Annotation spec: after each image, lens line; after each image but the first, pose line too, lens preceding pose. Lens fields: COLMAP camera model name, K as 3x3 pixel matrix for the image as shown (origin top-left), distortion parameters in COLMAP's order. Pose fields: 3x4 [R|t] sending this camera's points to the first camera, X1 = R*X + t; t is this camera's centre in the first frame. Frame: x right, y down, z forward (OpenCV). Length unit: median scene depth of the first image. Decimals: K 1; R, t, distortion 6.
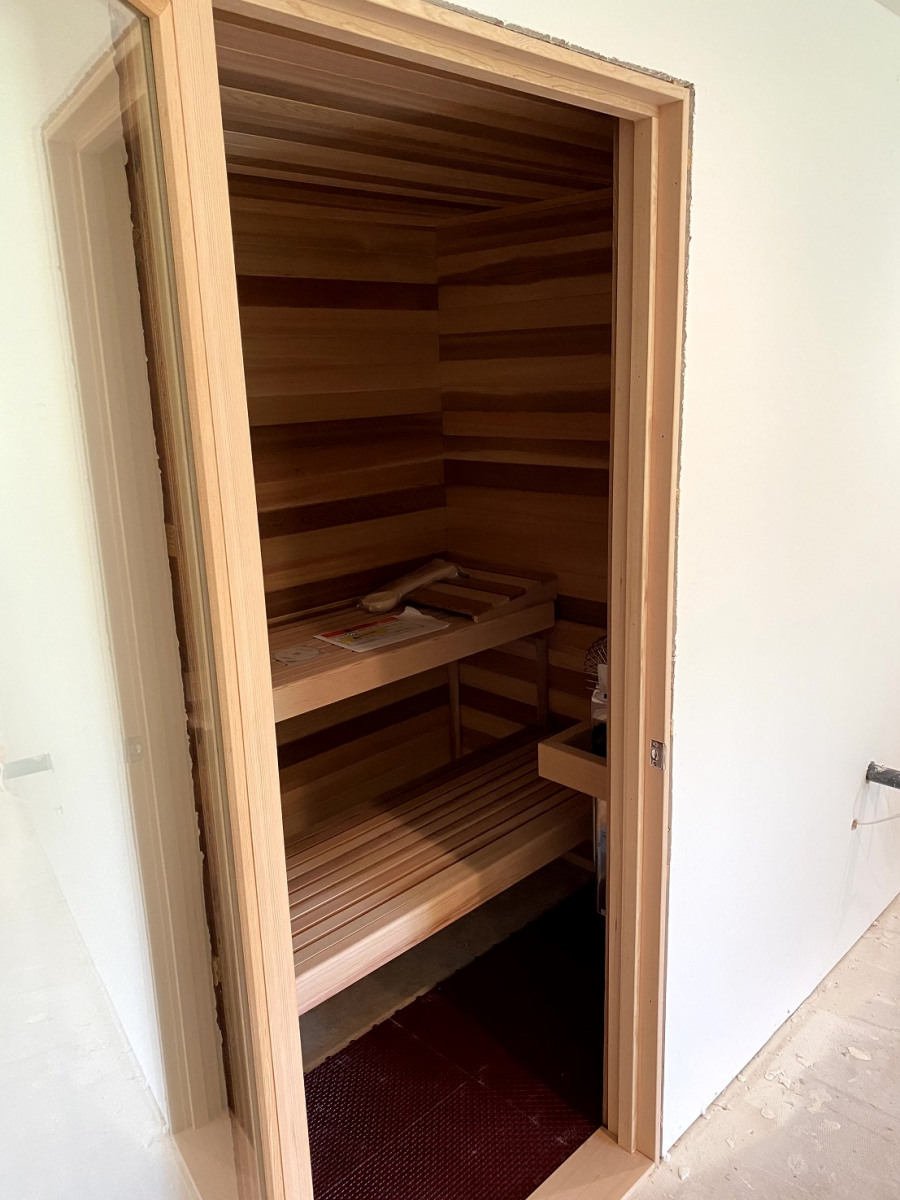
lens RADIAL K [[919.9, 0, 450.0], [0, 919.9, 600.0], [0, 0, 1]] dist [-0.000287, 0.003408]
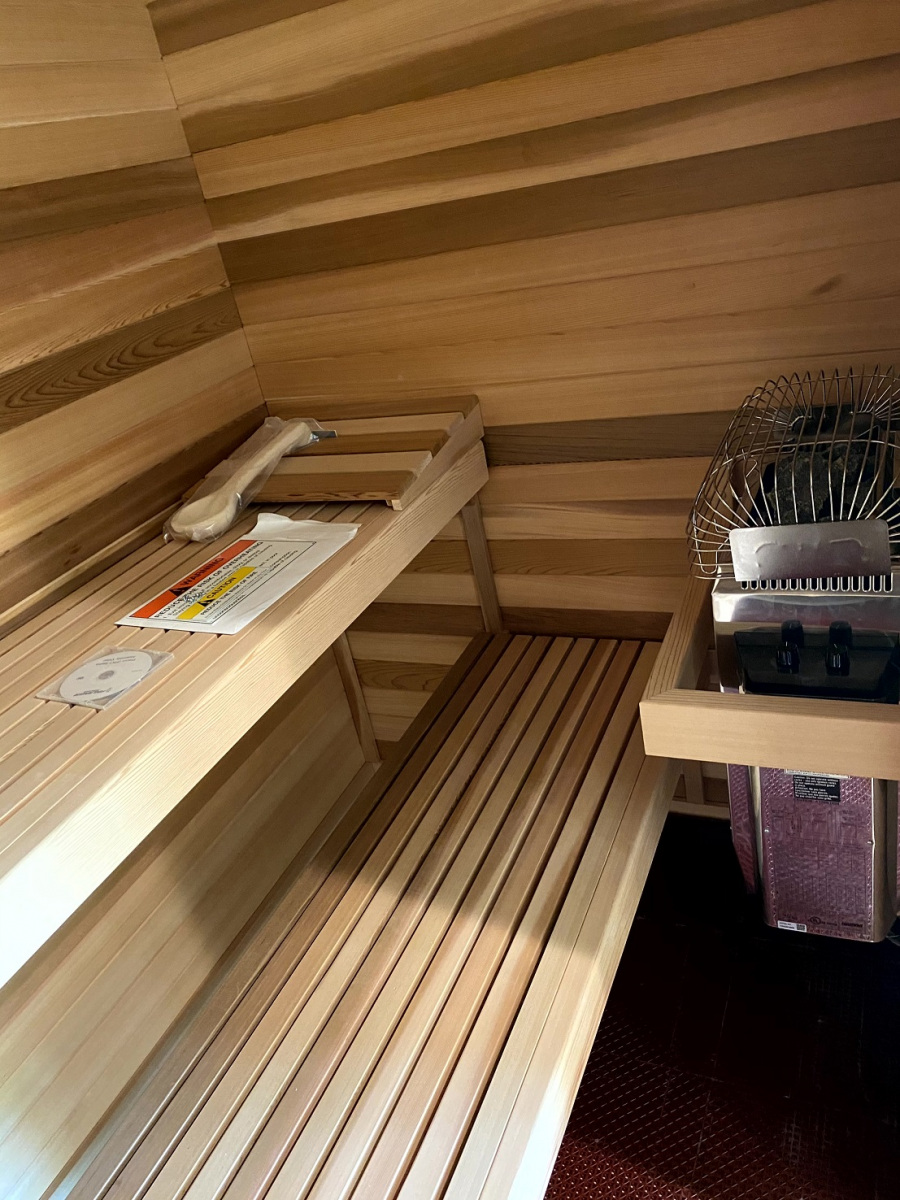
lens RADIAL K [[934.1, 0, 483.2], [0, 934.1, 599.3], [0, 0, 1]] dist [0.003766, -0.010502]
pose [[0.909459, -0.296104, 0.291901, -0.103117], [0.238826, 0.946685, 0.216218, -0.033614], [-0.340361, -0.126928, 0.931689, 0.419049]]
